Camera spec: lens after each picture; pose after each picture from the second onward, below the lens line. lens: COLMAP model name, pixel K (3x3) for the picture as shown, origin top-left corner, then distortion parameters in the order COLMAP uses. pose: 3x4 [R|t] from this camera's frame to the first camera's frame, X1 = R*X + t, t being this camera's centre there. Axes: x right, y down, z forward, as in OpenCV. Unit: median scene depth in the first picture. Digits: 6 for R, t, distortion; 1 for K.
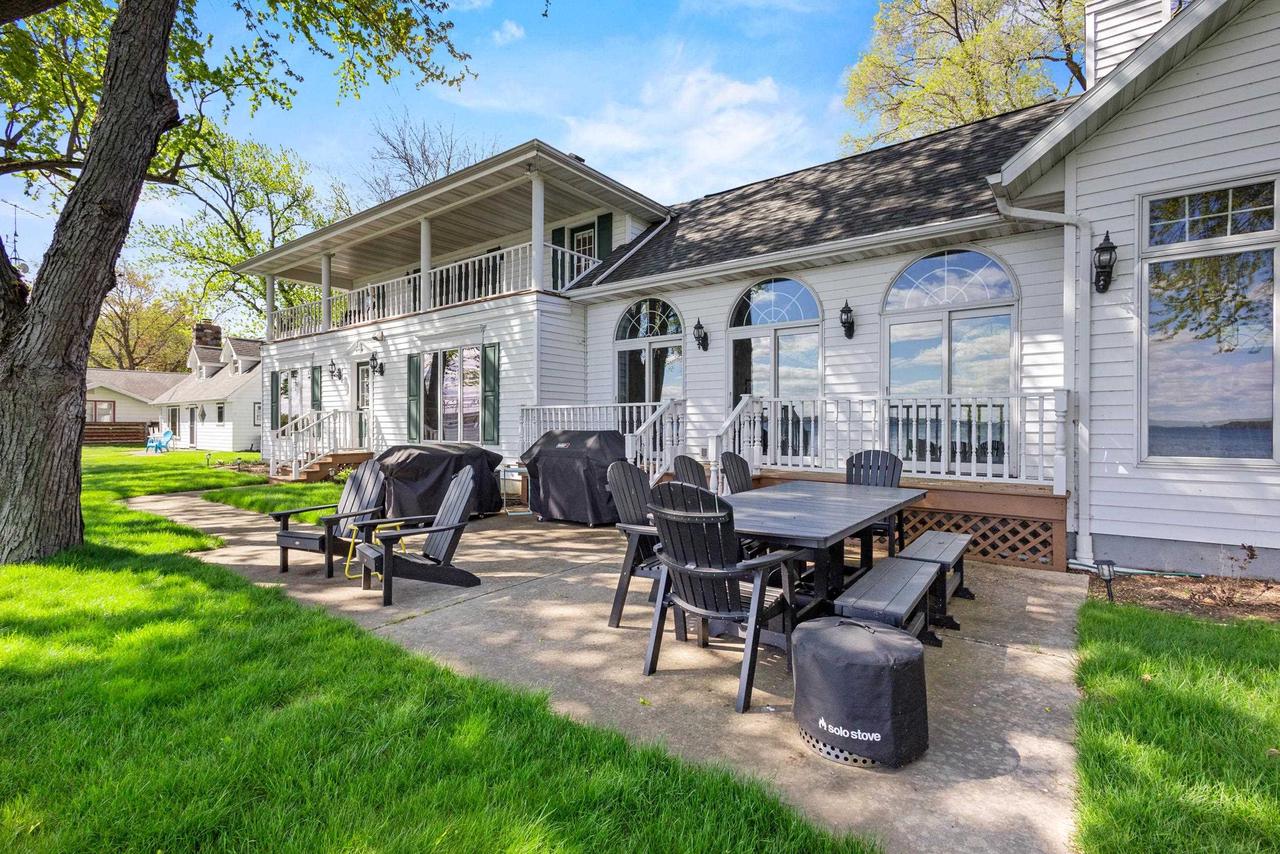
lens RADIAL K [[593.8, 0, 629.6], [0, 593.8, 424.6], [0, 0, 1]] dist [0.004445, 0.001783]
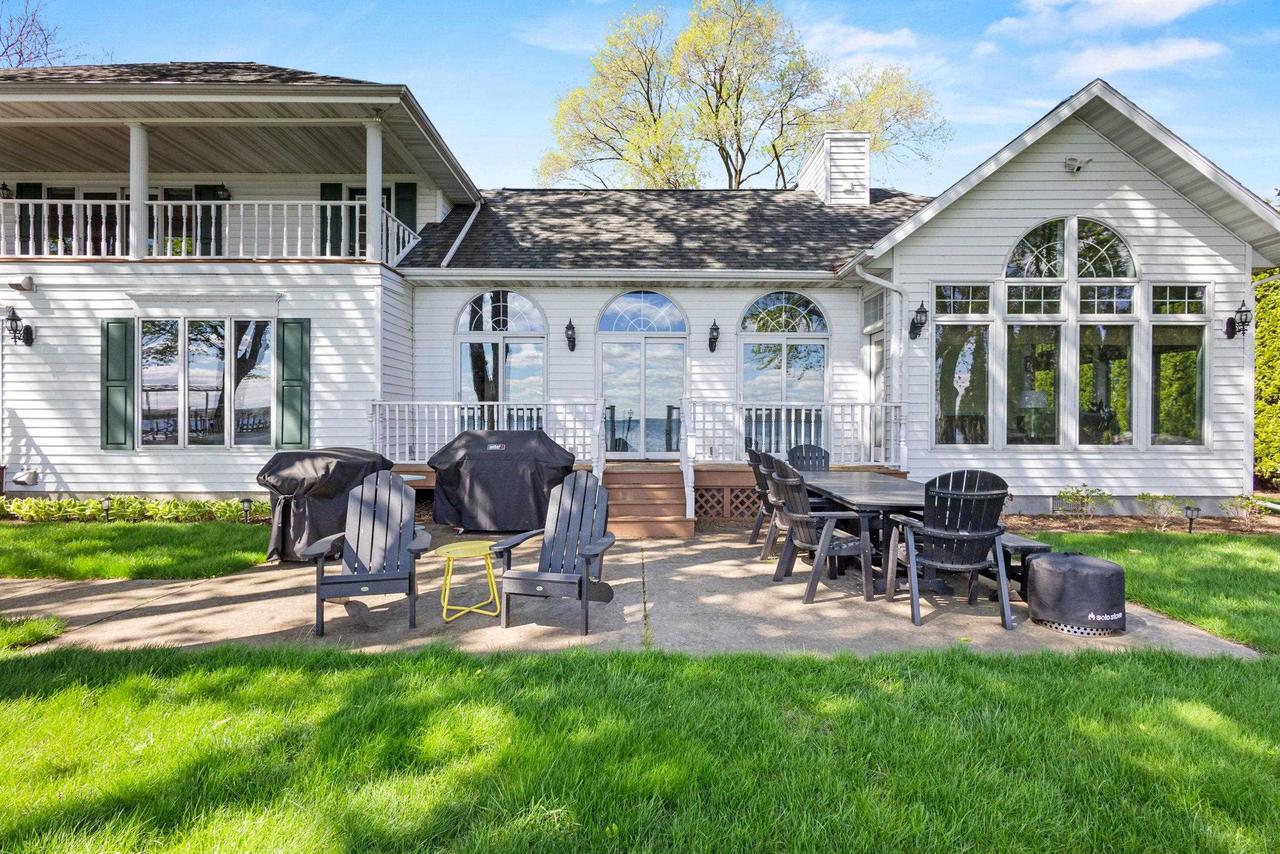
lens RADIAL K [[593.8, 0, 641.6], [0, 593.8, 423.6], [0, 0, 1]] dist [0.004445, 0.001783]
pose [[0.789489, -0.001003, 0.613764, -0.375097], [-0.002577, 0.999984, 0.004949, -0.004309], [-0.613759, -0.005489, 0.789474, 0.112679]]
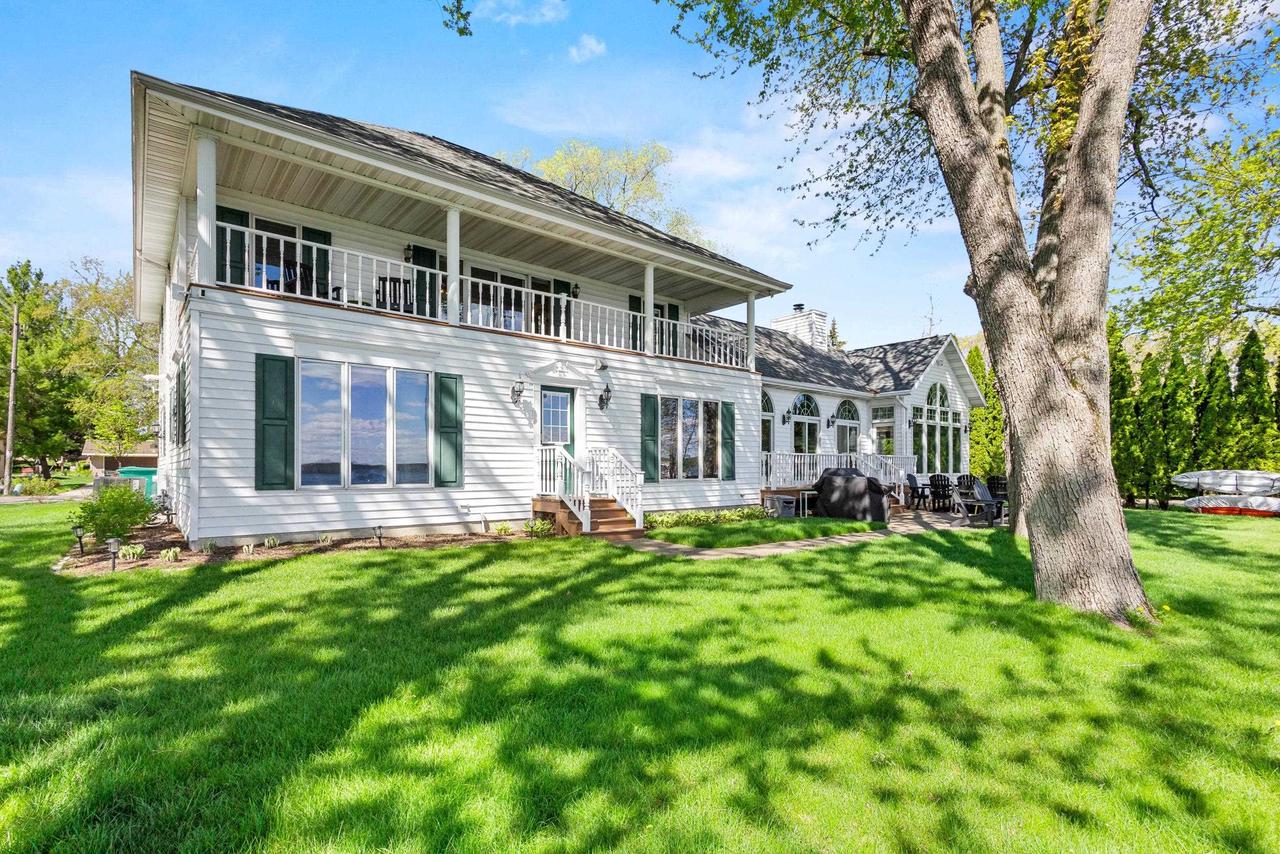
lens RADIAL K [[593.8, 0, 575.6], [0, 593.8, 461.3], [0, 0, 1]] dist [0.004445, 0.001783]
pose [[0.265010, 0.014594, 0.964135, -1.643853], [0.002658, 0.999871, -0.015866, 0.012674], [-0.964242, 0.006768, 0.264937, 1.027912]]
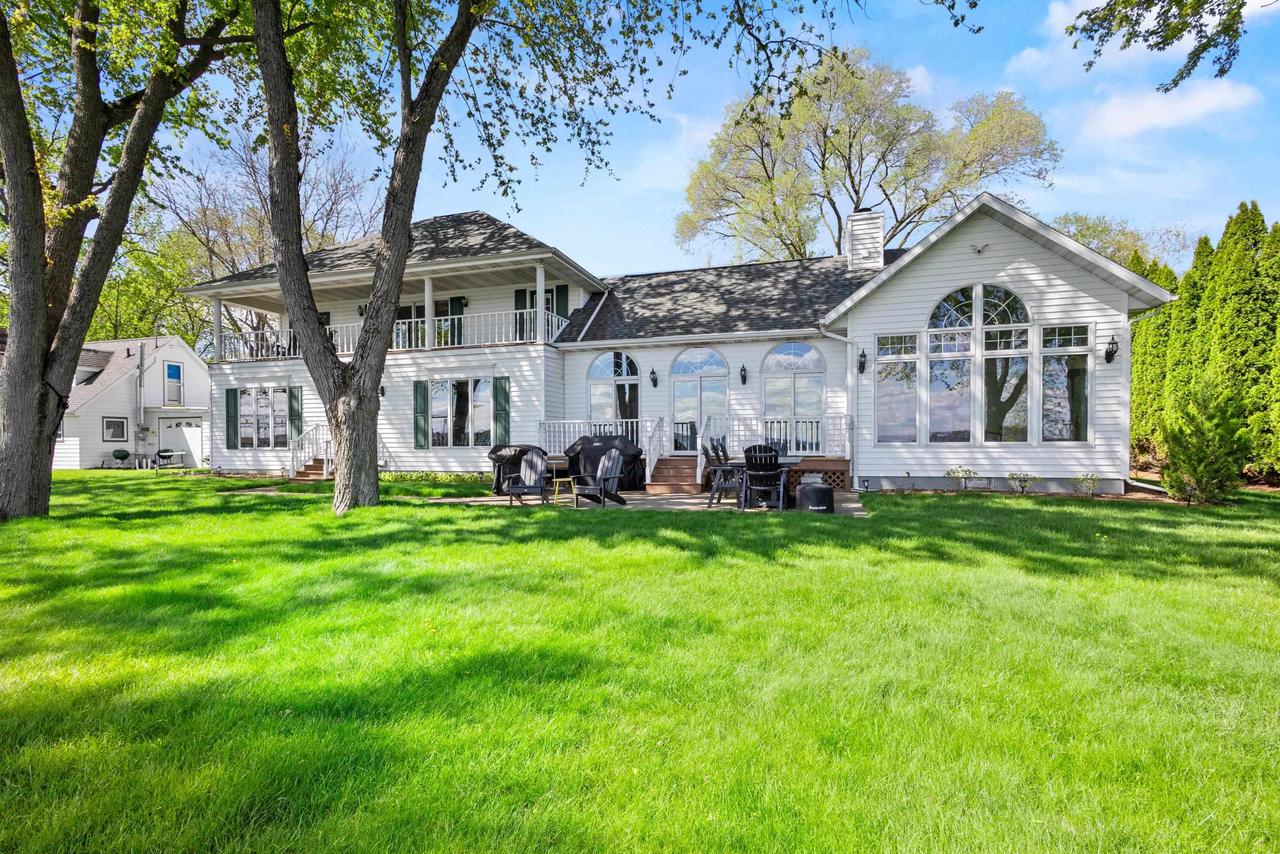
lens RADIAL K [[593.8, 0, 637.0], [0, 593.8, 442.5], [0, 0, 1]] dist [0.004445, 0.001783]
pose [[0.937324, -0.009141, 0.348339, -0.452459], [0.007923, 0.999957, 0.004921, 0.017087], [-0.348369, -0.001852, 0.937356, -0.470281]]
